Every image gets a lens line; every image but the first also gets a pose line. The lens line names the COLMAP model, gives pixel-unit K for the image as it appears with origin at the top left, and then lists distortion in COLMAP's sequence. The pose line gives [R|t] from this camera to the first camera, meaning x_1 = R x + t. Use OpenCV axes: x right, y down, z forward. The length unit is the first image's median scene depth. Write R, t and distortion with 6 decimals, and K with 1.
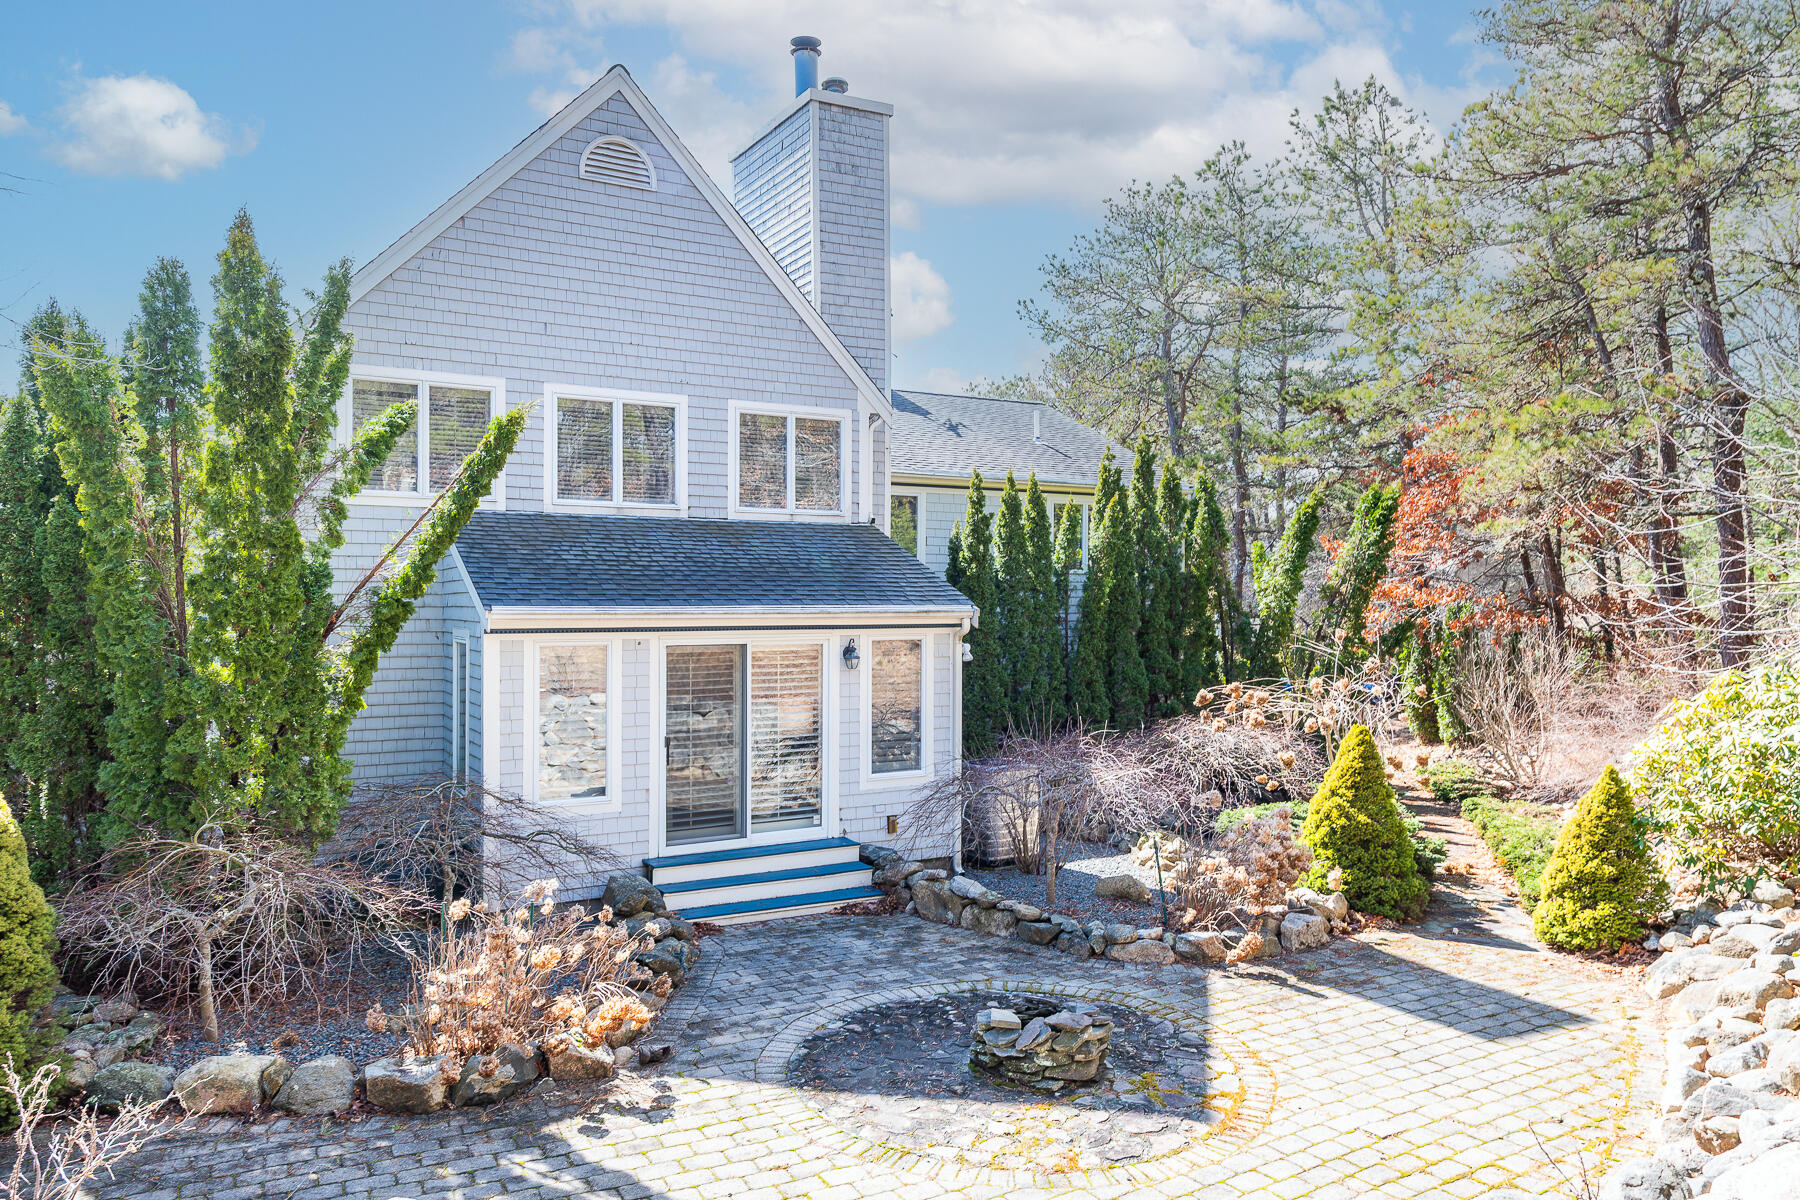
lens RADIAL K [[1045.3, 0, 900.2], [0, 1045.3, 600.6], [0, 0, 1]] dist [-0.015720, -0.000541]
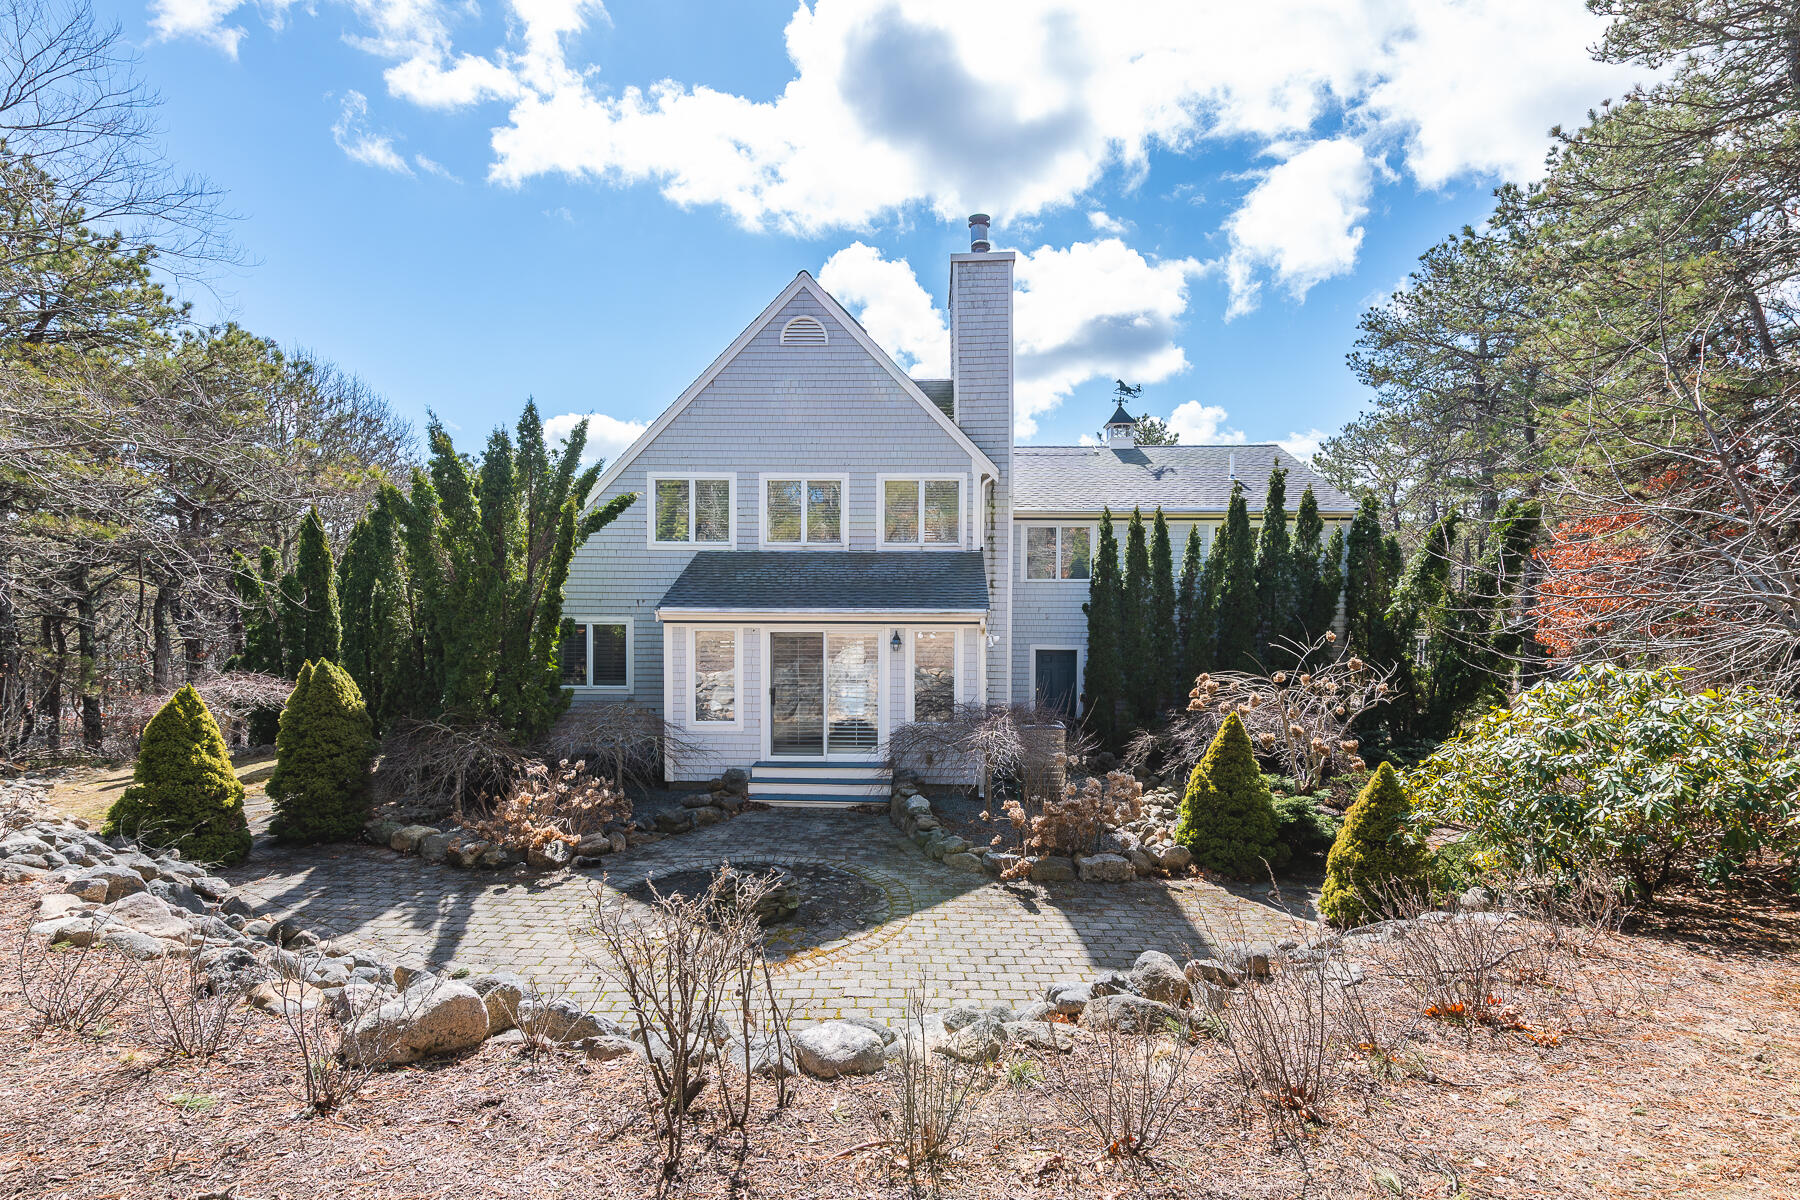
lens RADIAL K [[719.5, 0, 900.2], [0, 719.5, 606.4], [0, 0, 1]] dist [-0.001407, -0.000074]
pose [[0.884949, -0.003104, -0.465678, 0.395746], [0.002000, 0.999994, -0.002864, 0.007222], [0.465684, 0.001603, 0.884949, 0.091835]]
